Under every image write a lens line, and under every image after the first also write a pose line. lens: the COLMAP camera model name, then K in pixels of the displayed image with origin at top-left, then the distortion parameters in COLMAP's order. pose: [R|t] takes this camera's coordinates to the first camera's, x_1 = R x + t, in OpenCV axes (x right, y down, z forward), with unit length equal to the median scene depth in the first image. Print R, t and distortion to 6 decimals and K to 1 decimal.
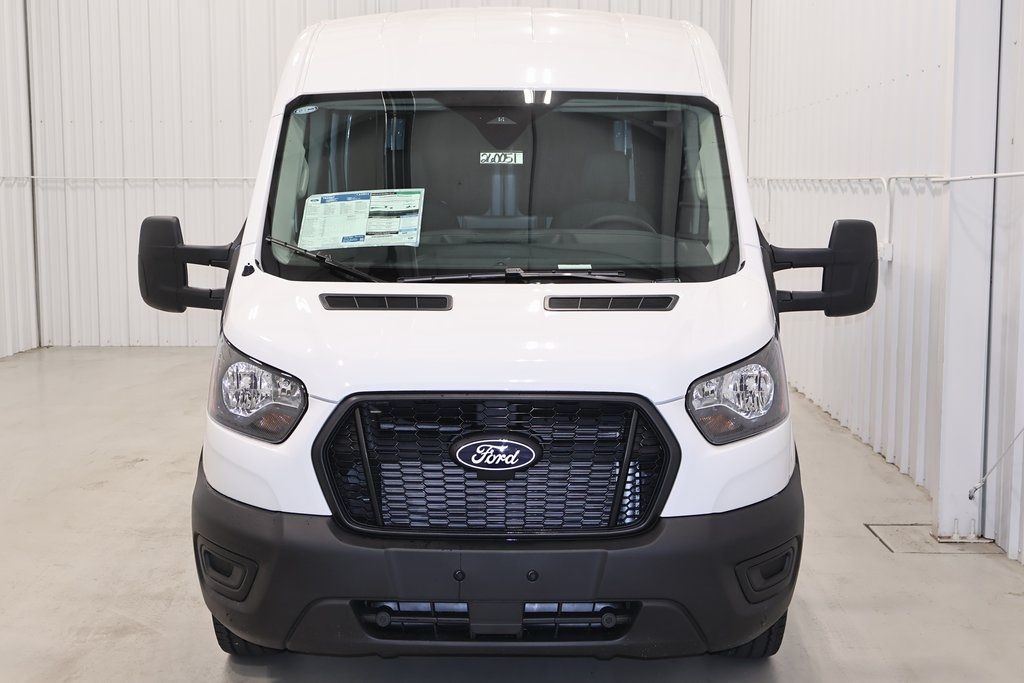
lens RADIAL K [[1343.3, 0, 512.0], [0, 1343.3, 341.5], [0, 0, 1]] dist [0.004033, -0.026165]
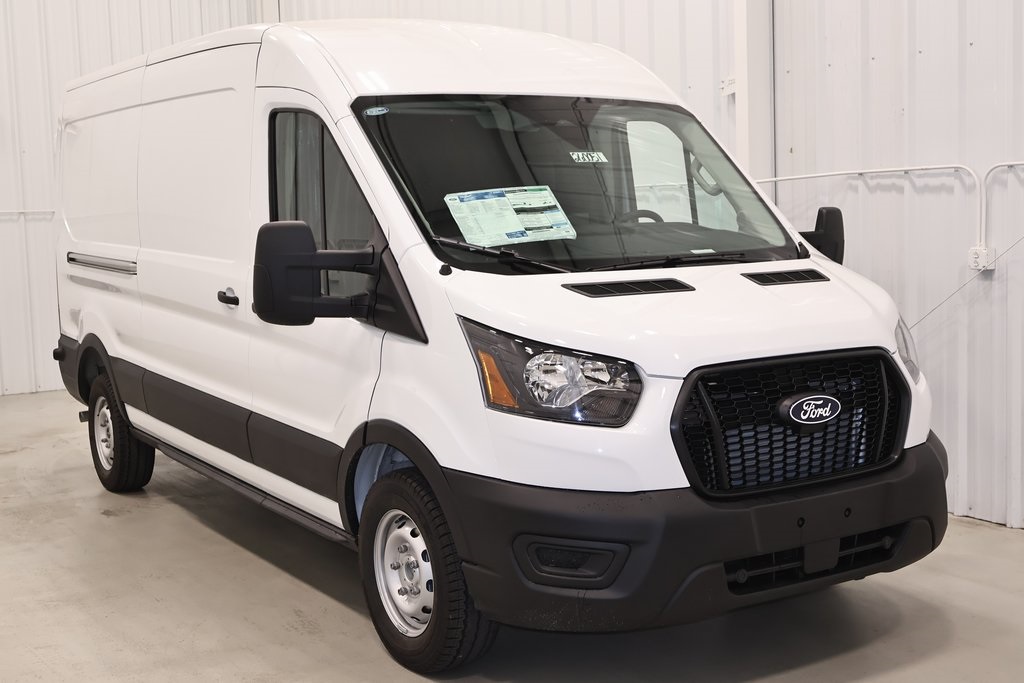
lens RADIAL K [[1279.7, 0, 512.0], [0, 1279.7, 341.5], [0, 0, 1]] dist [-0.000592, 0.037004]
pose [[0.842159, -0.079173, 0.533386, -0.644049], [0.094722, 0.995502, -0.001788, 0.005214], [-0.530845, 0.052029, 0.845870, 0.190920]]
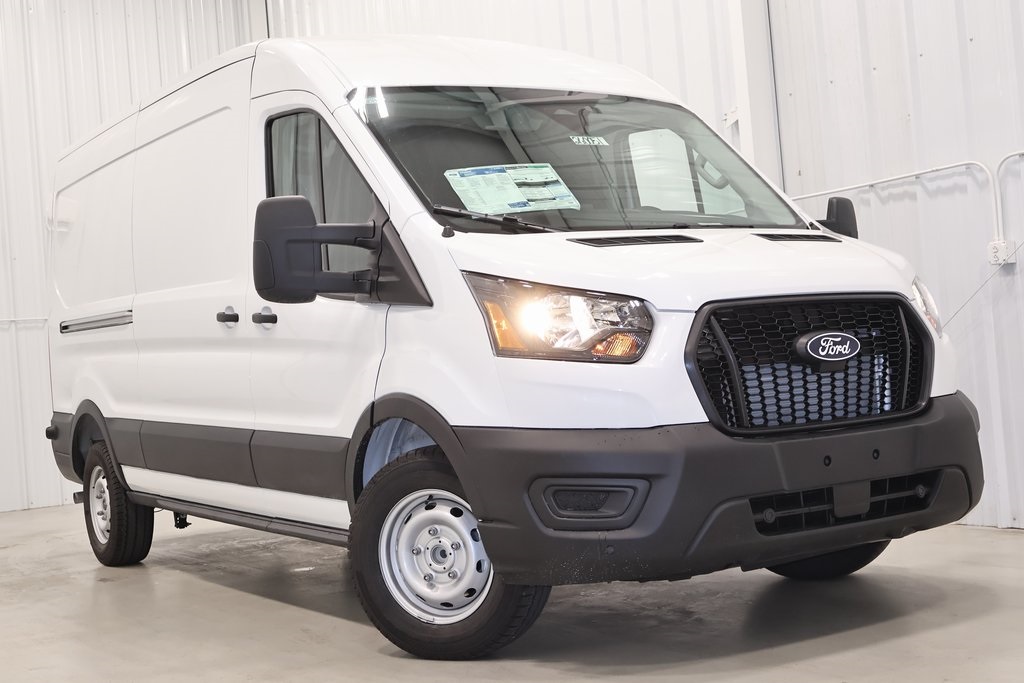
lens RADIAL K [[1352.3, 0, 519.1], [0, 1352.3, 336.5], [0, 0, 1]] dist [0.013276, -0.000421]
pose [[0.841569, -0.055349, 0.537306, -0.664547], [0.142011, 0.982414, -0.121227, 0.141551], [-0.521147, 0.178325, 0.834629, 0.181189]]
